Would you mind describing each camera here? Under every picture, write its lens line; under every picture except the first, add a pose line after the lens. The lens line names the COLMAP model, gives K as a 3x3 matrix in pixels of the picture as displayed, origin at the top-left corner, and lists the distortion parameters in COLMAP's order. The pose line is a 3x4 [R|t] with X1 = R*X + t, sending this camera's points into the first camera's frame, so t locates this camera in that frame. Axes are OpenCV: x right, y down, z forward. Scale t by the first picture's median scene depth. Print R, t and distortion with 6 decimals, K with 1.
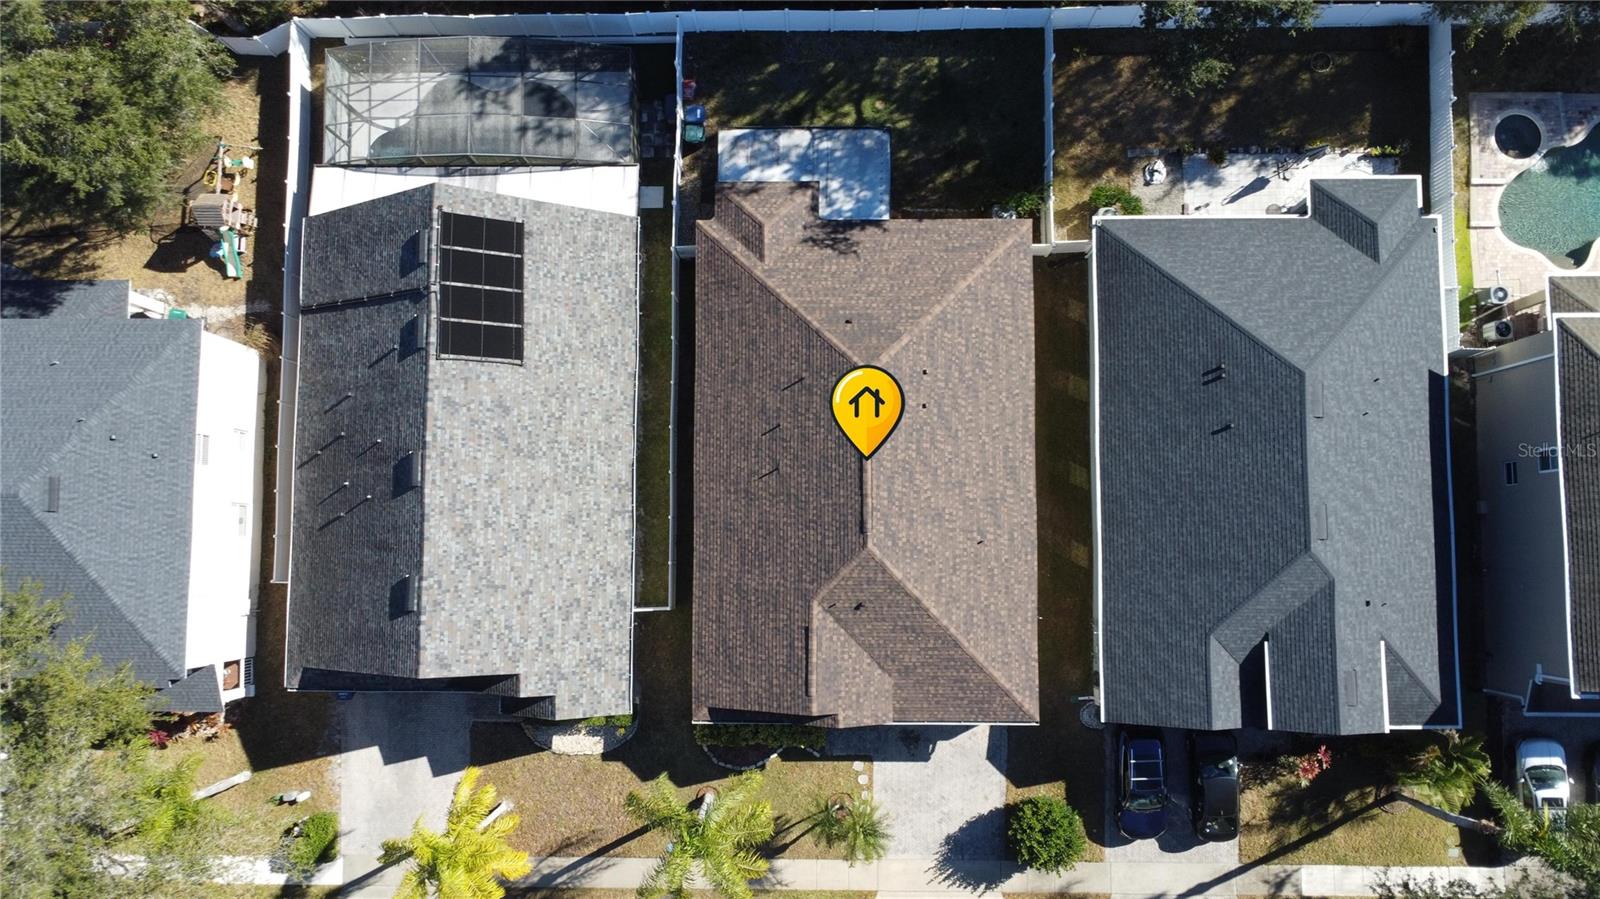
lens RADIAL K [[1199.4, 0, 795.2], [0, 1199.4, 452.2], [0, 0, 1]] dist [0.005697, -0.004691]
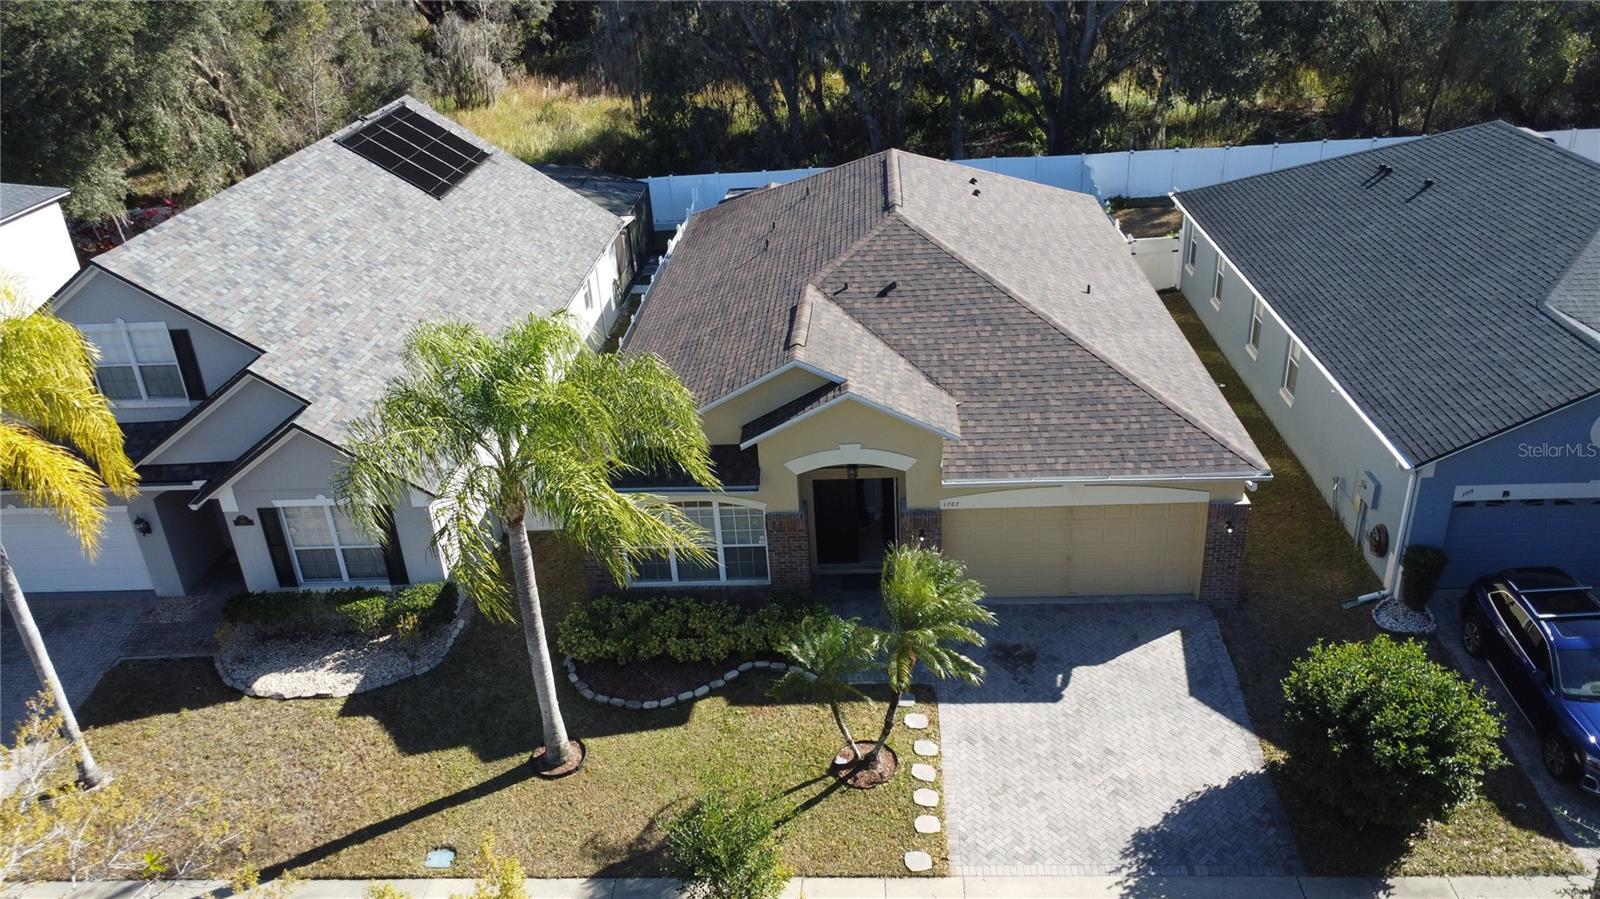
lens RADIAL K [[1199.4, 0, 795.2], [0, 1199.4, 452.2], [0, 0, 1]] dist [0.005697, -0.004691]
pose [[0.998454, -0.002145, -0.055538, 0.037234], [-0.046234, 0.522534, -0.851364, 0.597950], [0.030847, 0.852616, 0.521627, 0.691141]]
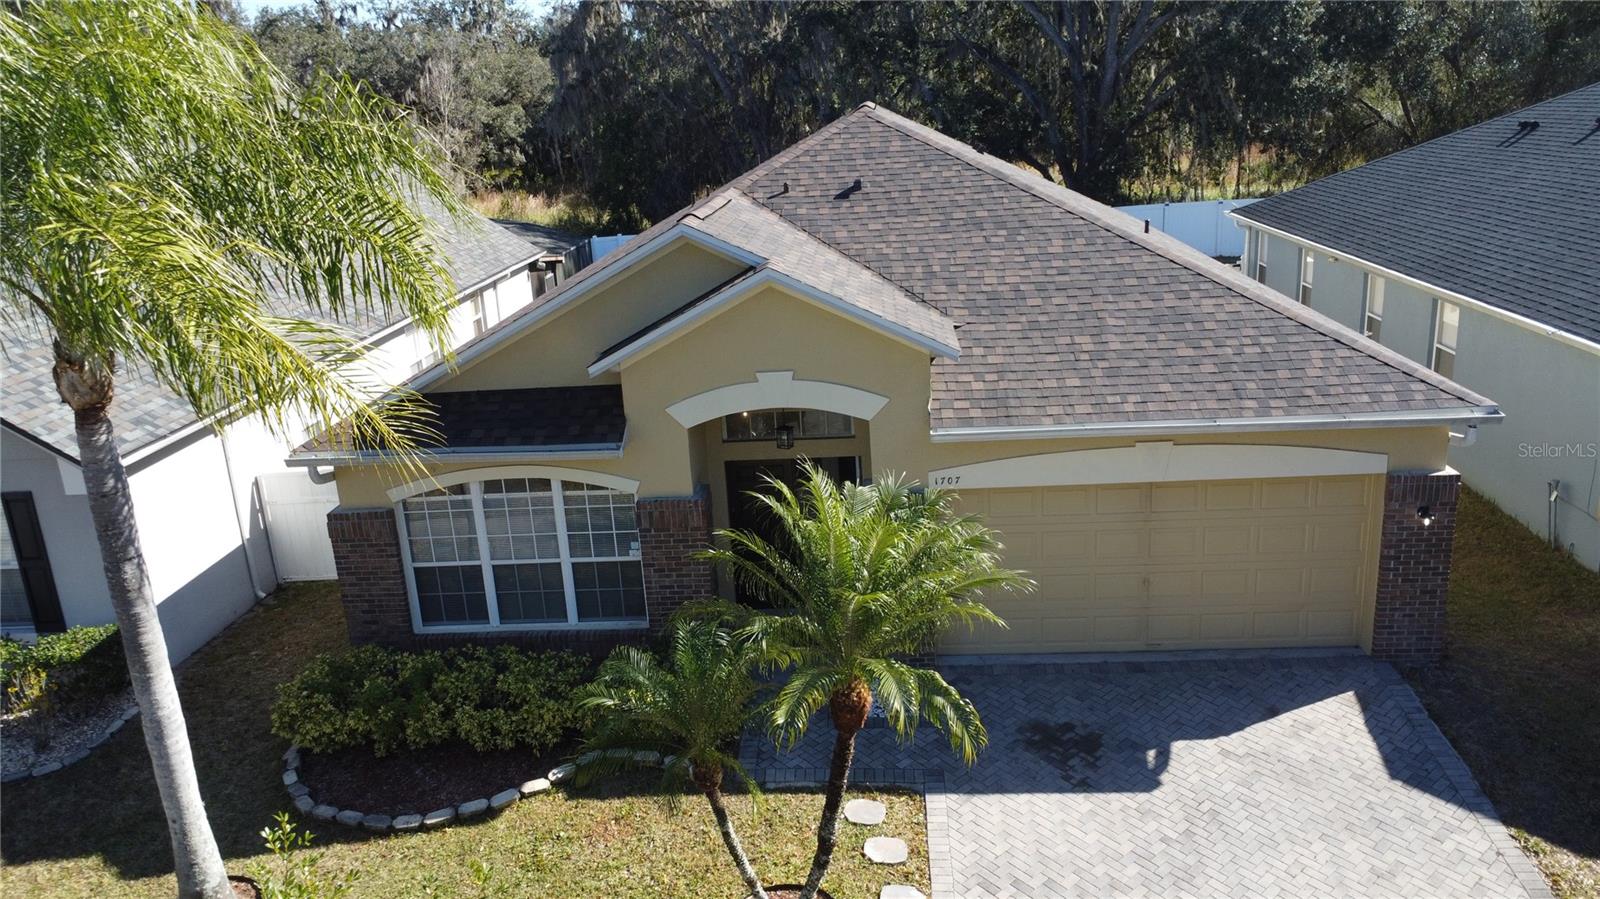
lens RADIAL K [[1199.4, 0, 795.2], [0, 1199.4, 452.2], [0, 0, 1]] dist [0.005697, -0.004691]
pose [[0.997948, -0.007533, -0.063581, 0.054604], [-0.056193, 0.372902, -0.926168, 0.463633], [0.030686, 0.927840, 0.371714, 0.844654]]
